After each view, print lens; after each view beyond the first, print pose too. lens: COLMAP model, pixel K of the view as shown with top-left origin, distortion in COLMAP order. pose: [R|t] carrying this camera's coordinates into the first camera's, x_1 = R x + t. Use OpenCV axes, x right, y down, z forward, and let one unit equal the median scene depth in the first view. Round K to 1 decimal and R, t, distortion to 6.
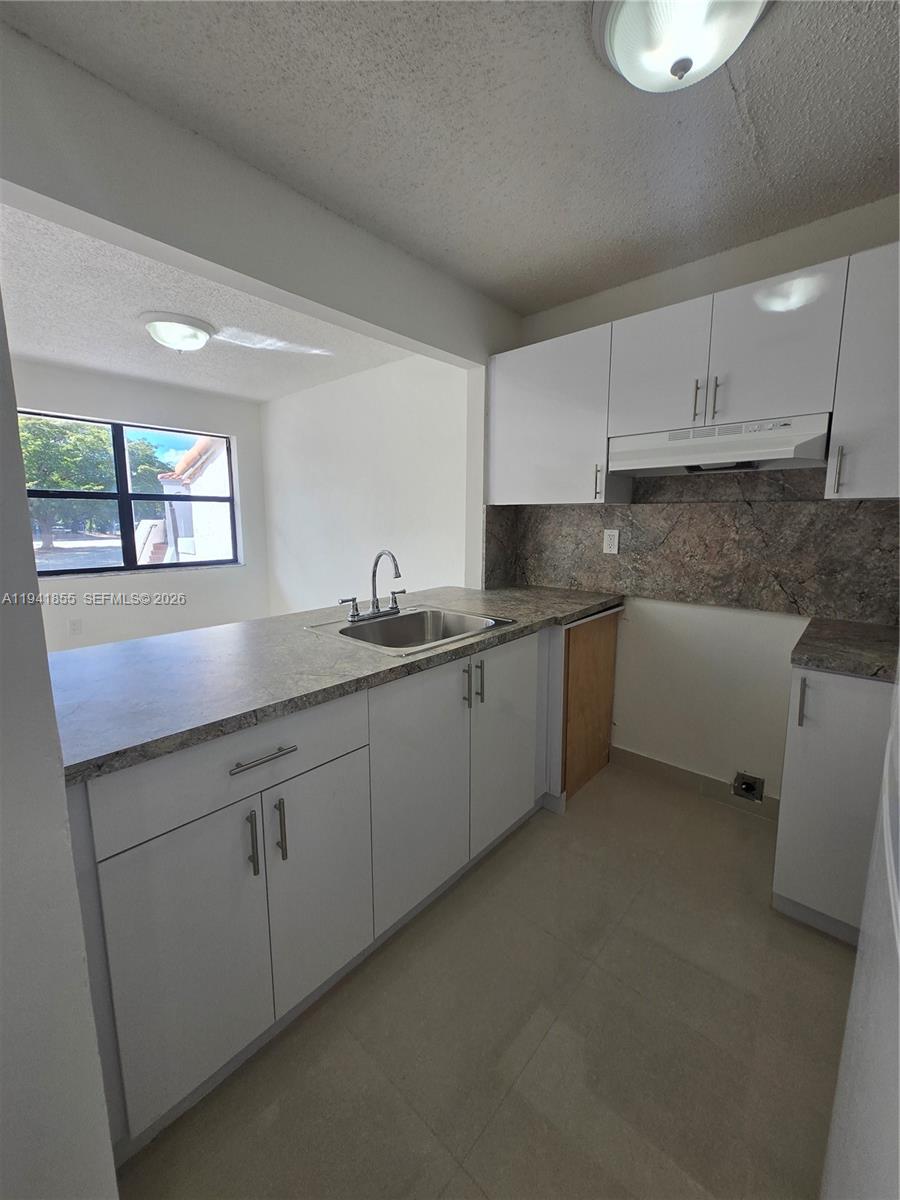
lens RADIAL K [[471.4, 0, 451.2], [0, 471.4, 580.7], [0, 0, 1]] dist [0.000176, -0.000231]
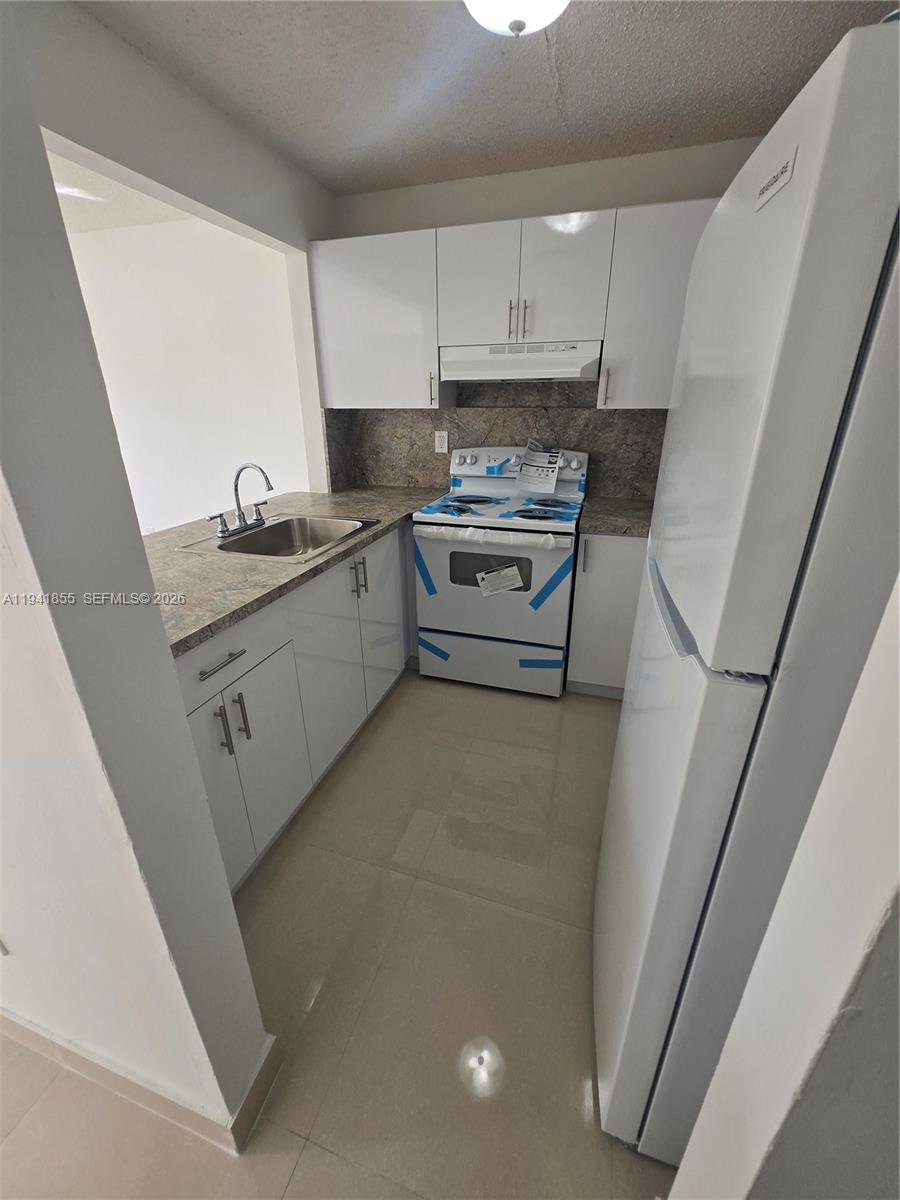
lens RADIAL K [[467.7, 0, 454.4], [0, 467.7, 585.3], [0, 0, 1]] dist [0.003340, -0.004172]
pose [[0.908099, -0.155282, 0.388902, -0.159242], [0.059754, 0.967253, 0.246680, -0.030711], [-0.414471, -0.200772, 0.887640, -0.114682]]
